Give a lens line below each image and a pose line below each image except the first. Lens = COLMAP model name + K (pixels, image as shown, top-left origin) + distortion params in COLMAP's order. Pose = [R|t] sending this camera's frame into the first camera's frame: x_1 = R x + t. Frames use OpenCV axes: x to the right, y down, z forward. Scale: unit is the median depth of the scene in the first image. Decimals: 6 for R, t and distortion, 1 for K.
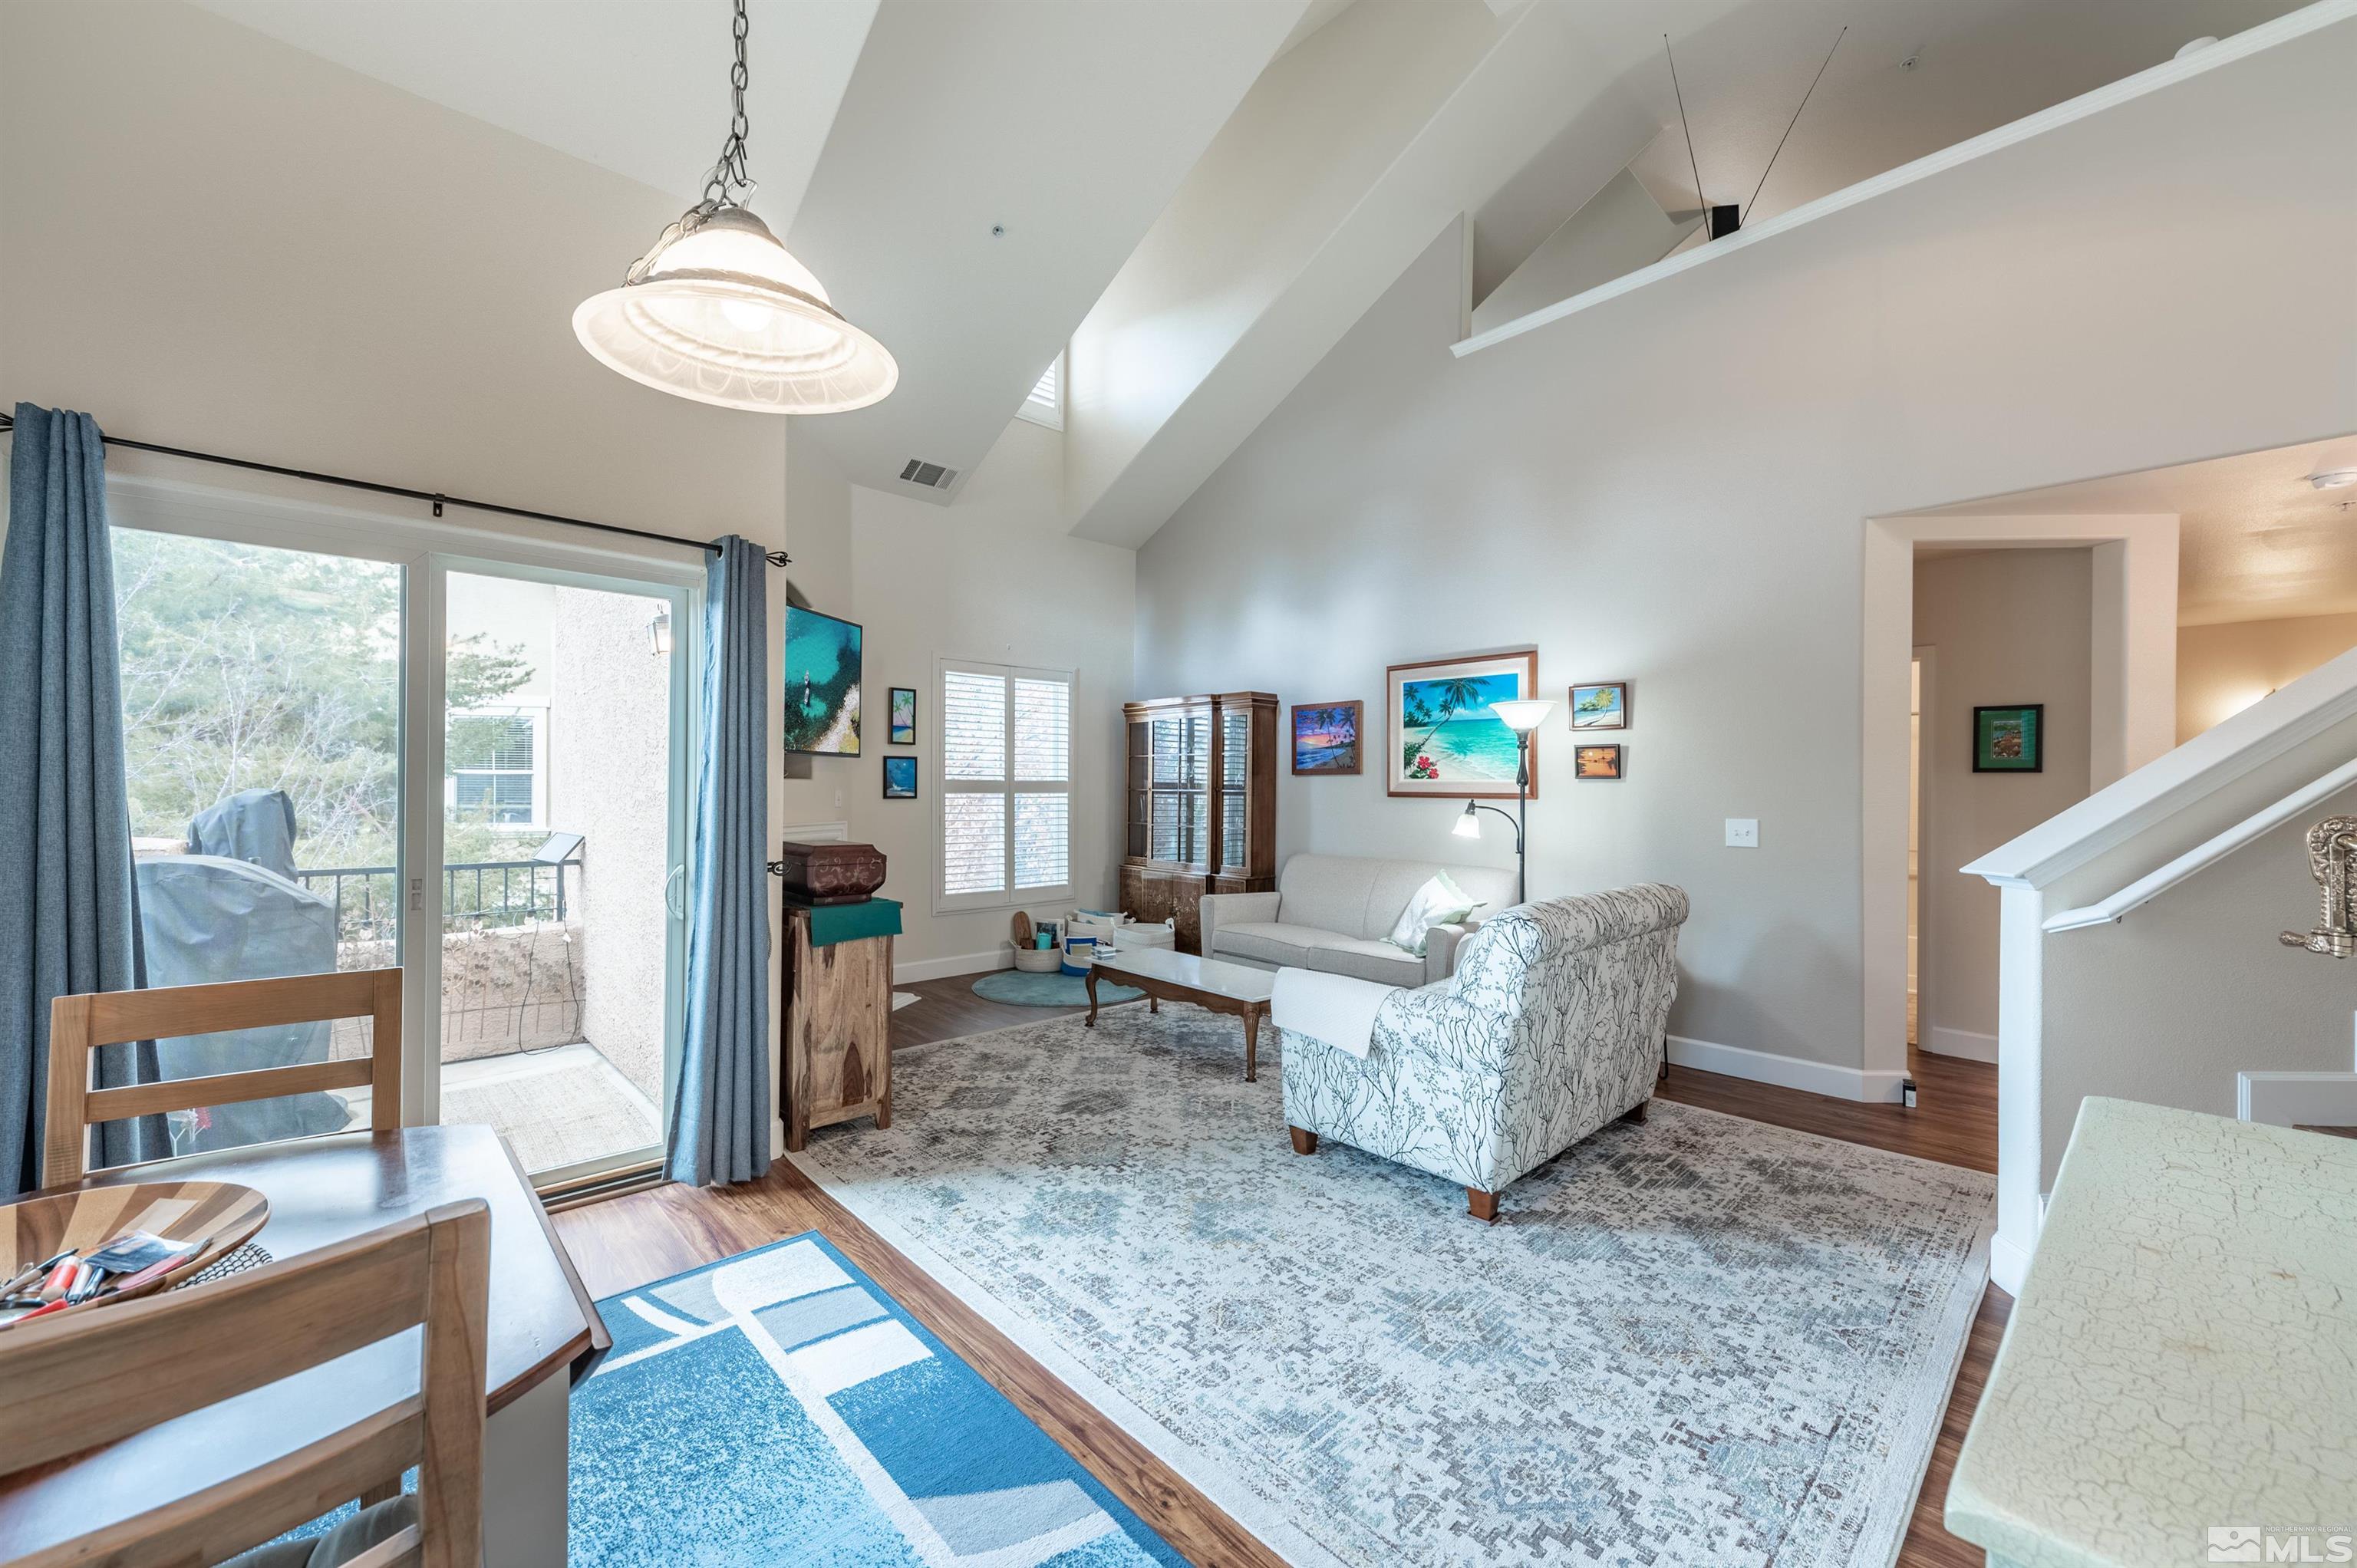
lens RADIAL K [[907.1, 0, 1182.6], [0, 907.1, 795.9], [0, 0, 1]] dist [0.009988, -0.001667]
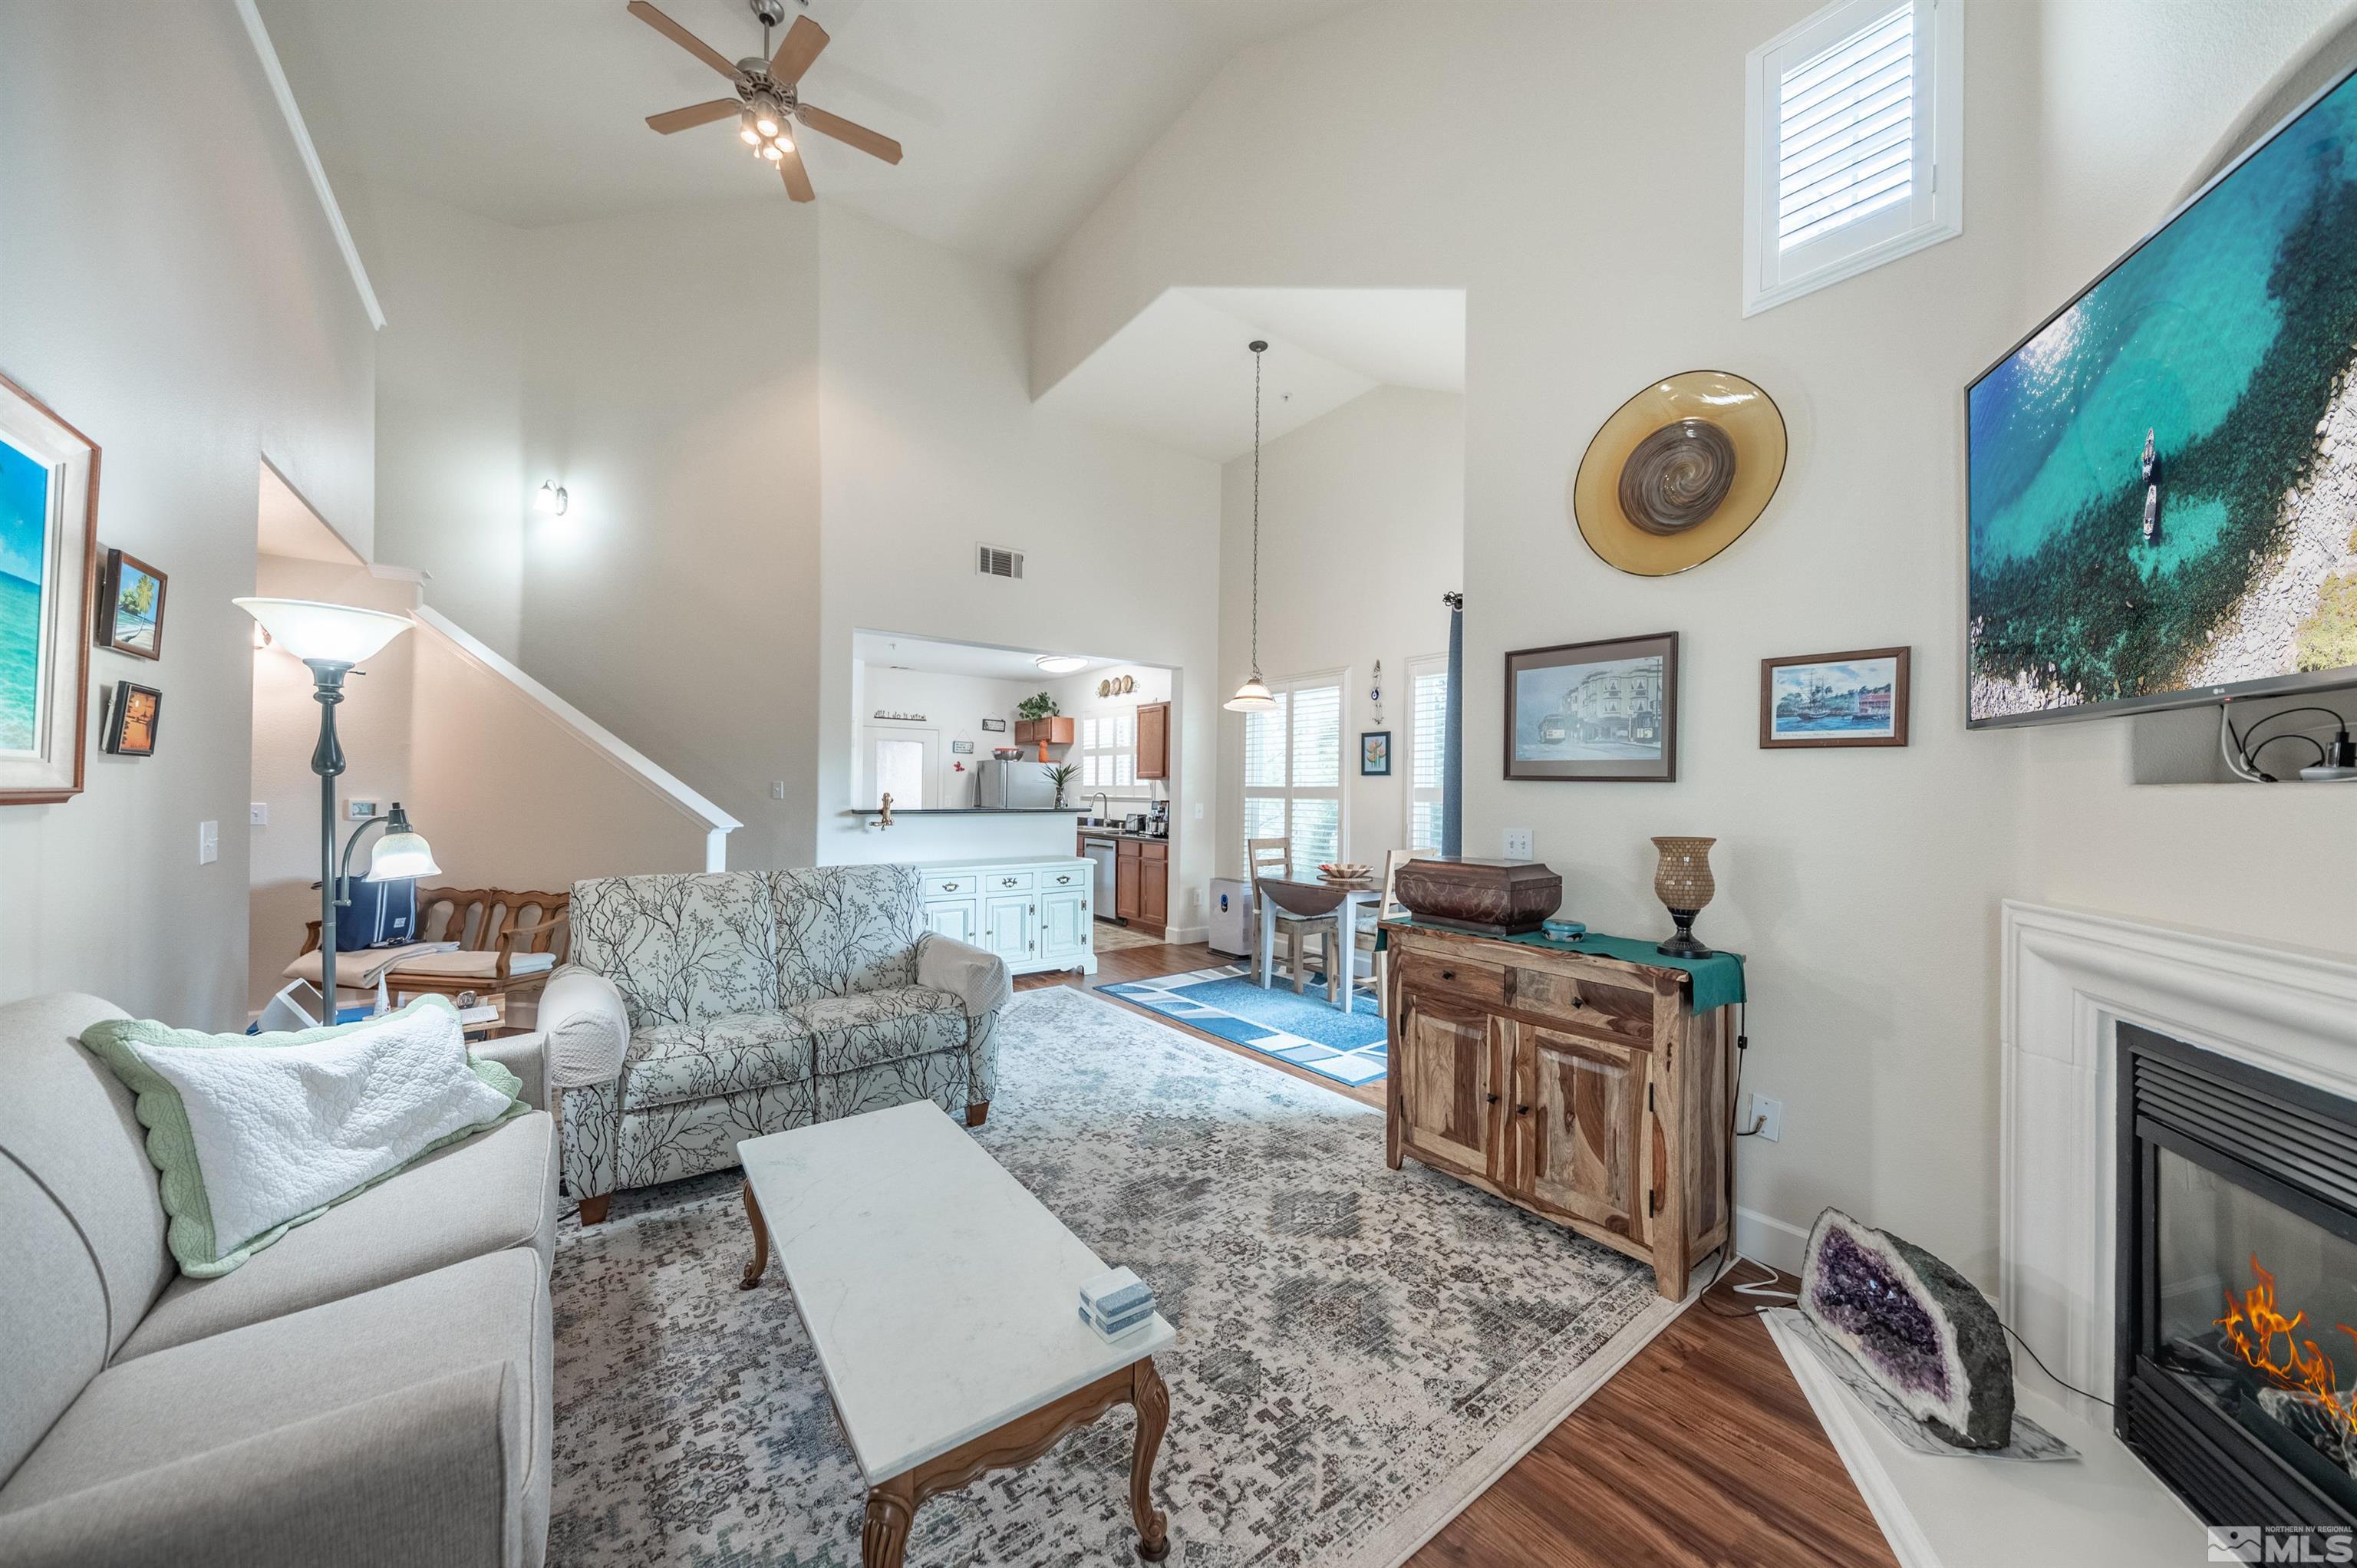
lens RADIAL K [[814.2, 0, 1177.4], [0, 814.2, 791.2], [0, 0, 1]] dist [0.010571, -0.003292]
pose [[-0.993587, -0.018144, 0.111607, -0.124247], [-0.017096, 0.999800, 0.010332, -0.012927], [-0.111772, 0.008358, -0.993699, 1.164403]]
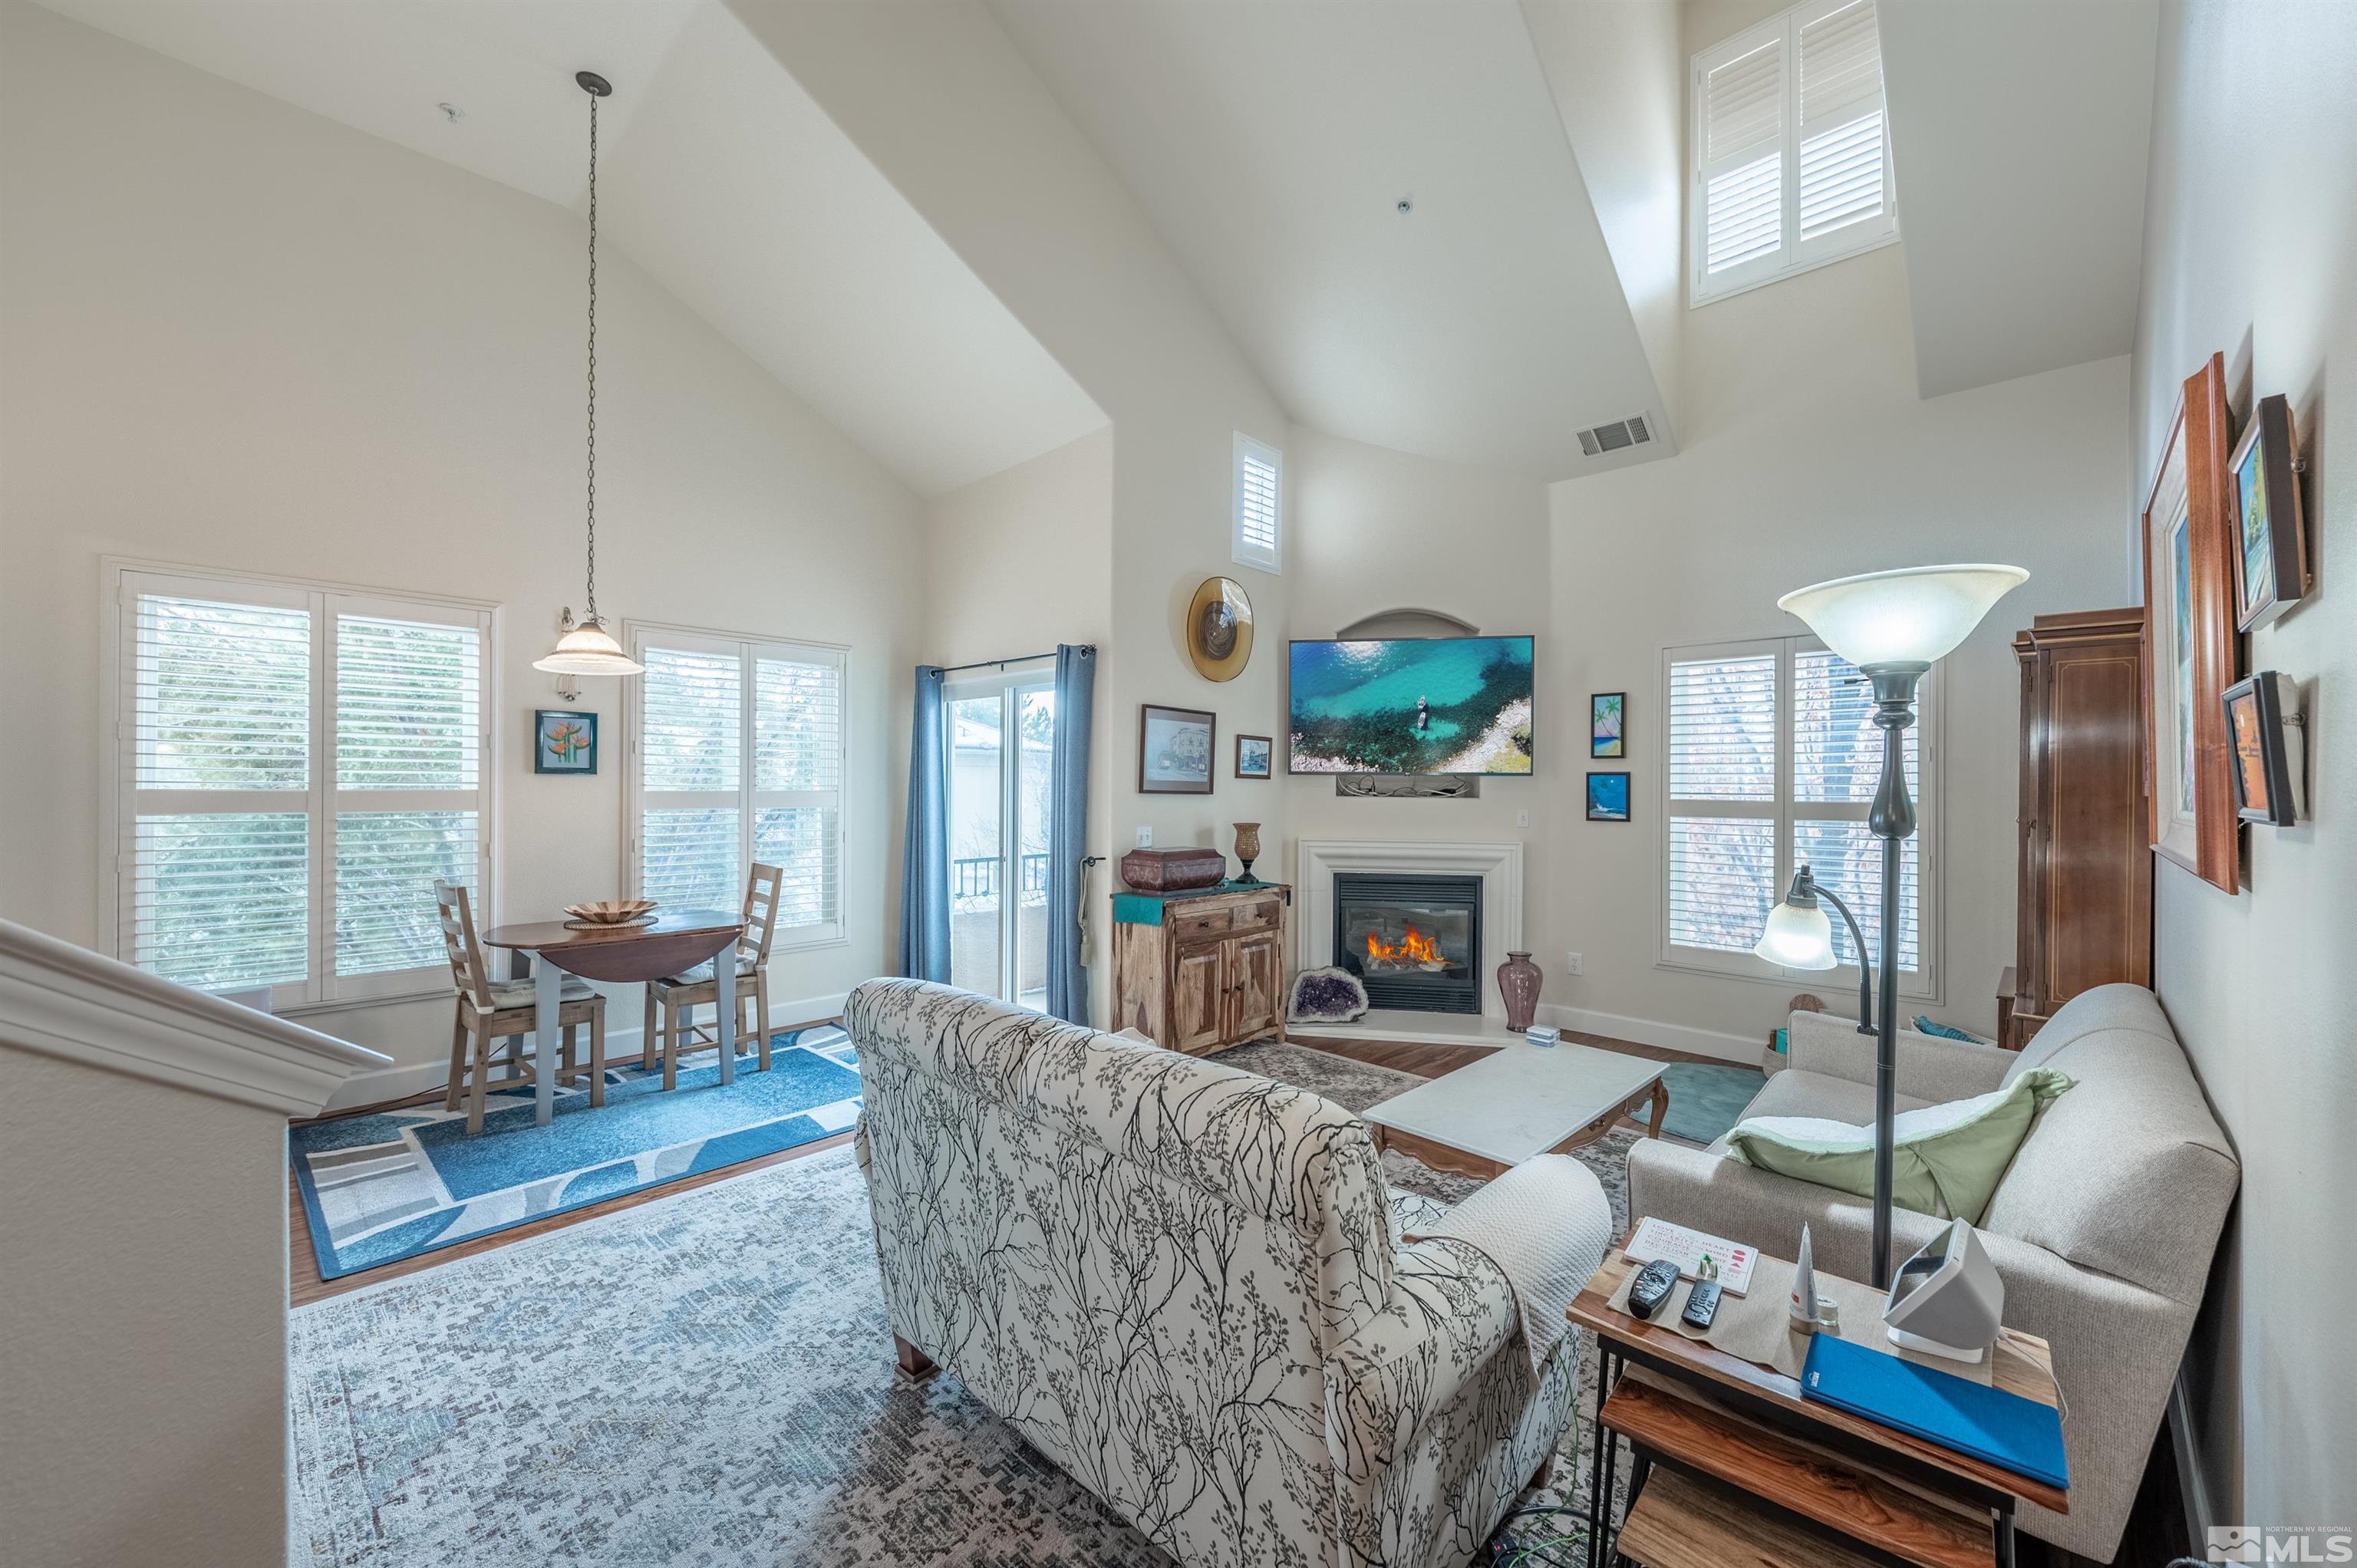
lens RADIAL K [[907.1, 0, 1181.5], [0, 907.1, 786.5], [0, 0, 1]] dist [0.009988, -0.001667]
pose [[0.055745, -0.005056, -0.998432, 0.577770], [-0.016739, 0.999842, -0.005997, -0.019827], [0.998305, 0.017047, 0.055652, 0.598831]]
